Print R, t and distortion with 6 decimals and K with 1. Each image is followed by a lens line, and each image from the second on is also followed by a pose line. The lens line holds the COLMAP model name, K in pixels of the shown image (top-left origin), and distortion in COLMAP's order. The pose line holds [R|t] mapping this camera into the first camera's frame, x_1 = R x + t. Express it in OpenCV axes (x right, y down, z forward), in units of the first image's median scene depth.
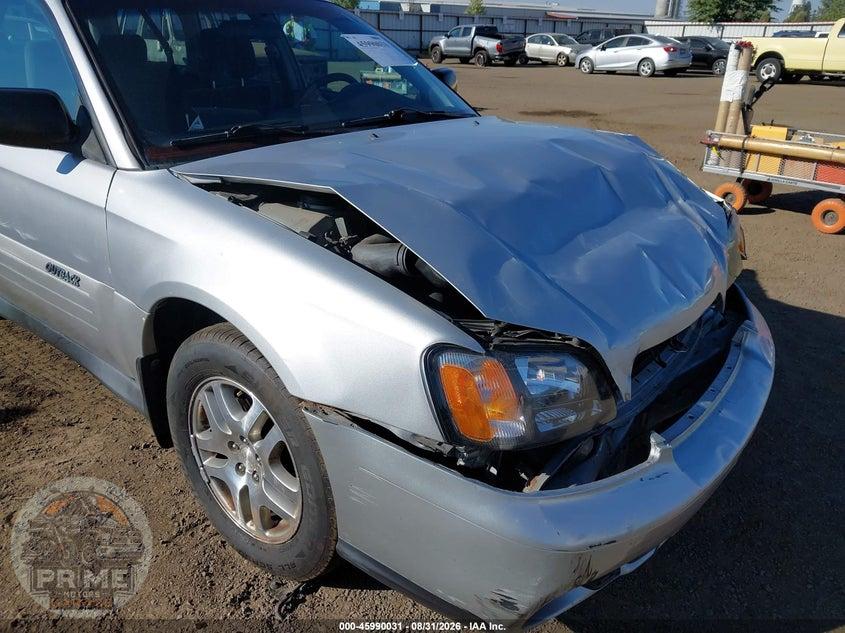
lens RADIAL K [[668.5, 0, 419.3], [0, 668.5, 317.2], [0, 0, 1]] dist [0.042439, -0.044897]
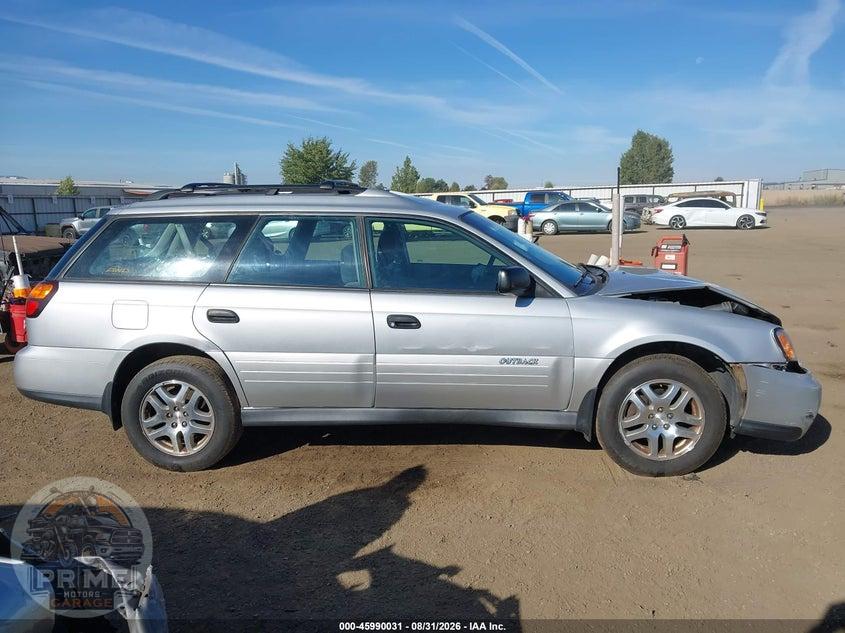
lens RADIAL K [[668.5, 0, 419.3], [0, 668.5, 317.2], [0, 0, 1]] dist [0.042439, -0.044897]
pose [[0.833028, -0.135684, 0.536334, -0.643184], [0.255873, 0.954030, -0.156064, 0.013191], [-0.490503, 0.267239, 0.829451, -0.150510]]
